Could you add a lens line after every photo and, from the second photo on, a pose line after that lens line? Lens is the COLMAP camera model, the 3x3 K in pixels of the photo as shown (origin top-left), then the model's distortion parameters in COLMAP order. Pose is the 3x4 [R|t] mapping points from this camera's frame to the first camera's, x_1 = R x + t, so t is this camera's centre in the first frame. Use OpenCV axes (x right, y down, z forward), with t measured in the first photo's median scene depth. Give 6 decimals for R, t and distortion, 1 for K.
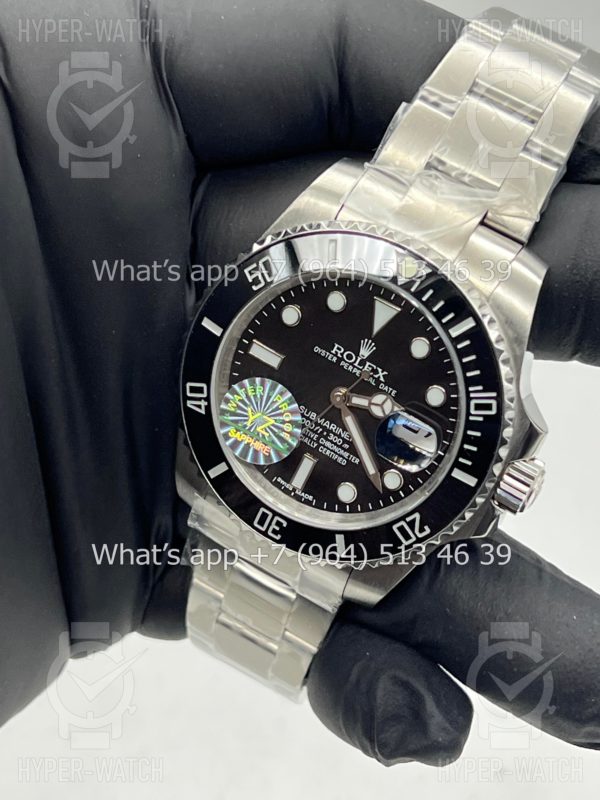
lens RADIAL K [[1818.4, 0, 300.3], [0, 1818.4, 403.6], [0, 0, 1]] dist [0.247140, 0.000000]
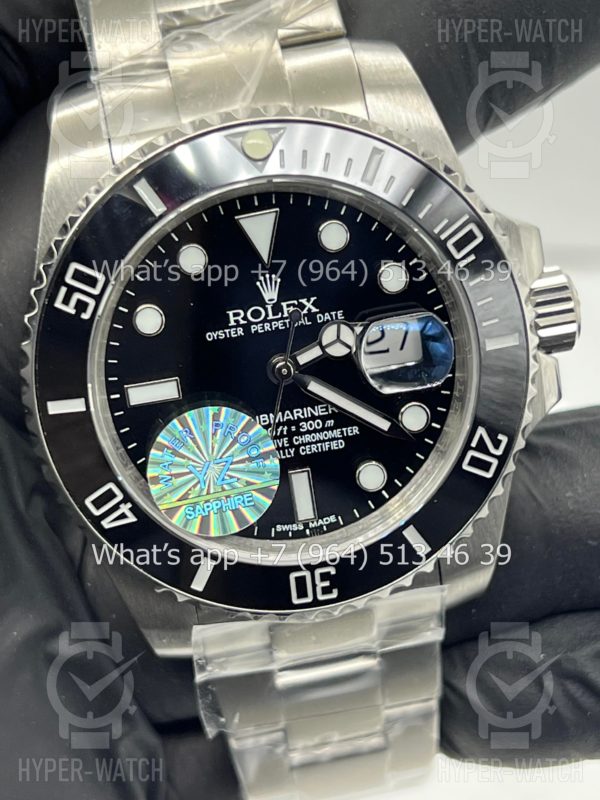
lens RADIAL K [[1818.4, 0, 293.5], [0, 1818.4, 393.5], [0, 0, 1]] dist [0.247140, 0.000000]
pose [[0.742090, -0.607748, 0.282746, -0.171451], [0.627780, 0.778001, 0.024612, -0.010554], [-0.234935, 0.159238, 0.958879, 0.348917]]
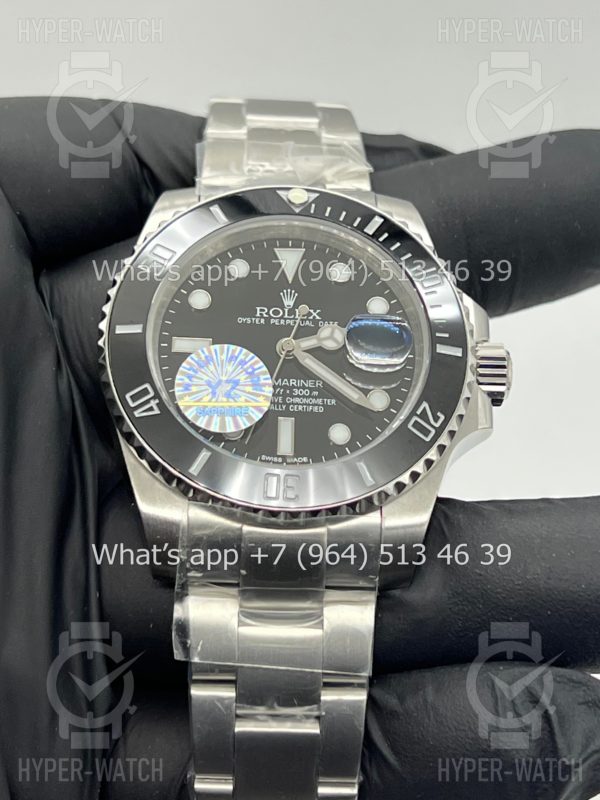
lens RADIAL K [[1818.4, 0, 303.1], [0, 1818.4, 402.1], [0, 0, 1]] dist [0.247140, 0.000000]
pose [[0.838517, -0.216895, 0.499845, -0.439772], [0.482334, 0.722203, -0.495759, 0.478877], [-0.253462, 0.656795, 0.710196, 0.355588]]
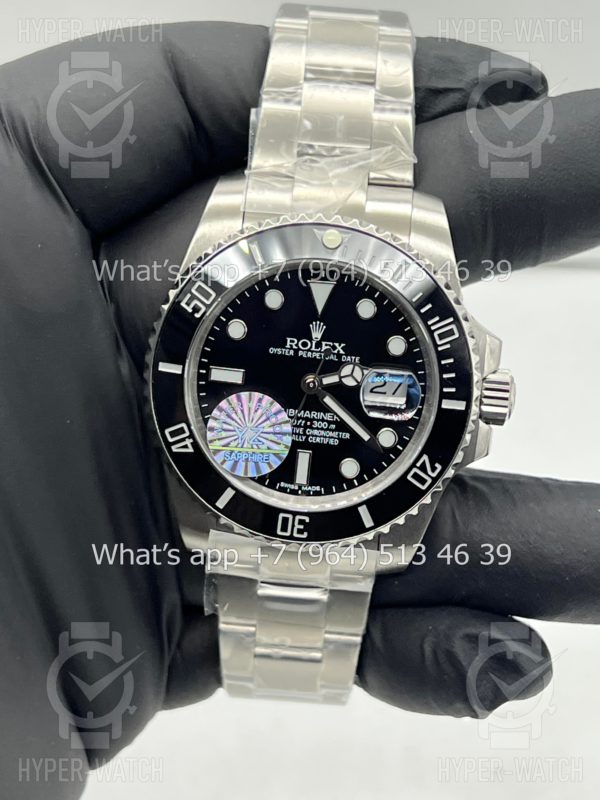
lens RADIAL K [[1818.4, 0, 298.2], [0, 1818.4, 401.7], [0, 0, 1]] dist [0.247140, 0.000000]
pose [[0.900843, -0.368763, 0.229120, -0.226243], [0.390898, 0.918573, -0.058496, 0.063703], [-0.188893, 0.142258, 0.971639, -0.008971]]
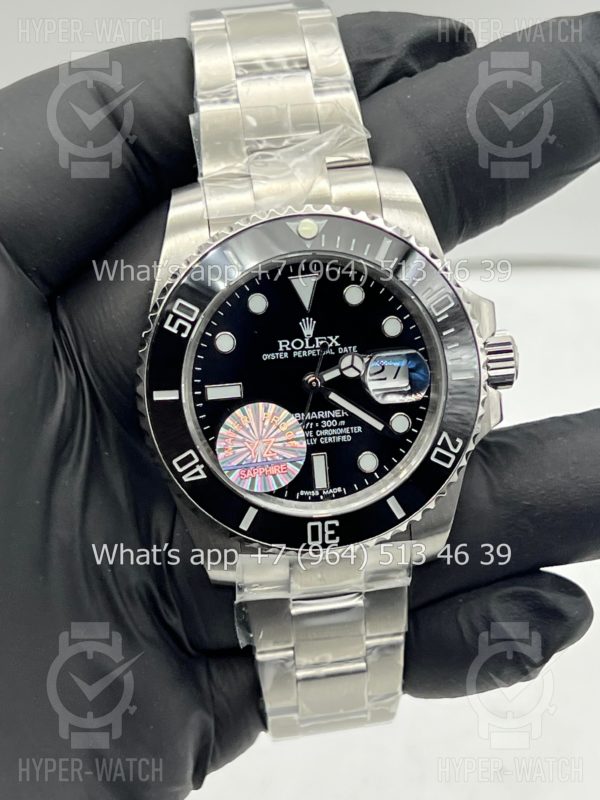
lens RADIAL K [[1818.4, 0, 300.8], [0, 1818.4, 384.6], [0, 0, 1]] dist [0.247140, 0.000000]
pose [[0.782794, -0.527113, 0.330734, -0.311570], [0.569778, 0.820805, -0.040399, 0.033626], [-0.250173, 0.220069, 0.942859, 0.063190]]
